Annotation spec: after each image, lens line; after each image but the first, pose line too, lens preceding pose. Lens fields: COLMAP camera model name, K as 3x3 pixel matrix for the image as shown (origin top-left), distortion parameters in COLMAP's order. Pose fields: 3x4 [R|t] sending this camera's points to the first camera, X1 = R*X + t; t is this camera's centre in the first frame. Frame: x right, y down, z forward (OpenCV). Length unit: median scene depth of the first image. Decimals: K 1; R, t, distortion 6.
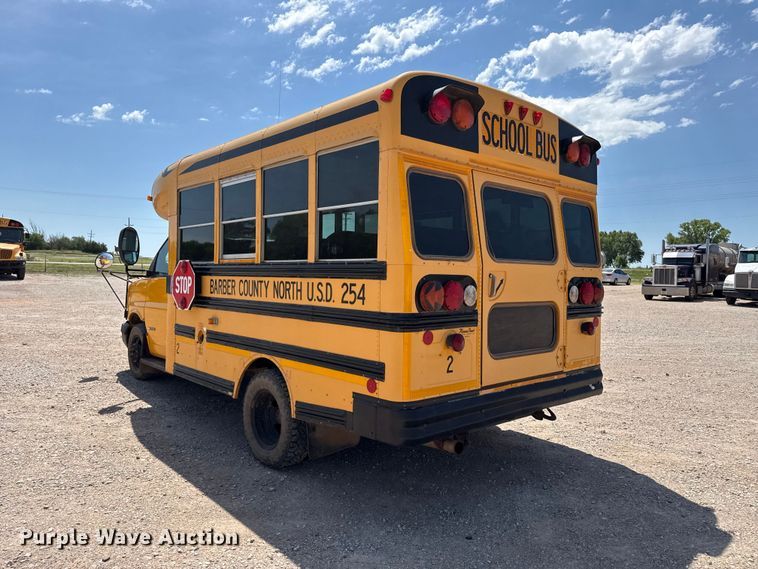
lens RADIAL K [[531.8, 0, 381.1], [0, 531.8, 280.7], [0, 0, 1]] dist [0.068888, -0.068711]
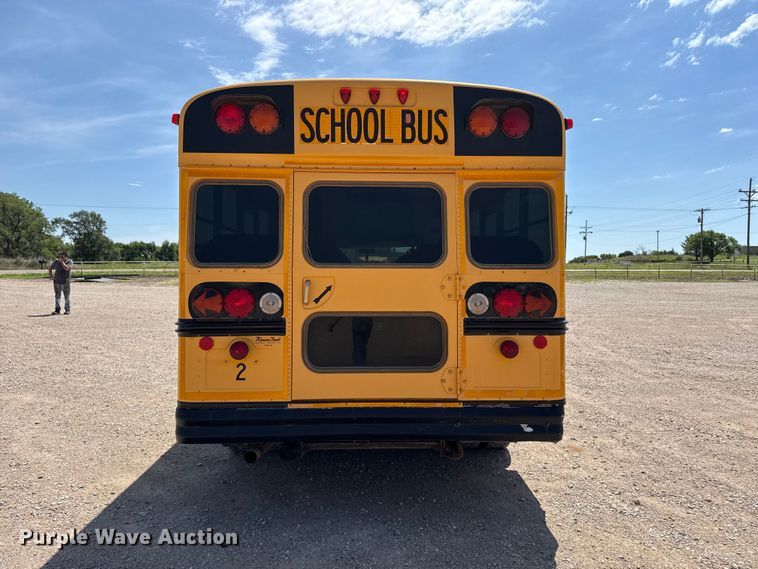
lens RADIAL K [[531.8, 0, 381.1], [0, 531.8, 280.7], [0, 0, 1]] dist [0.068888, -0.068711]
pose [[0.764926, -0.008509, -0.644062, 0.851385], [0.003513, 0.999953, -0.009038, -0.002890], [0.644109, 0.004651, 0.764920, 0.346895]]
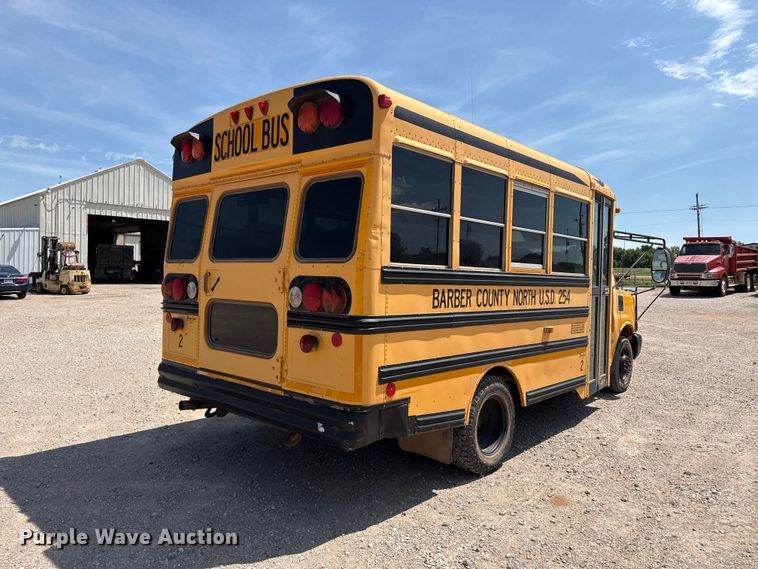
lens RADIAL K [[531.8, 0, 381.1], [0, 531.8, 280.7], [0, 0, 1]] dist [0.068888, -0.068711]
pose [[0.100949, -0.007896, -0.994860, 1.317225], [-0.030945, 0.999460, -0.011072, 0.005990], [0.994410, 0.031903, 0.100650, 1.180135]]
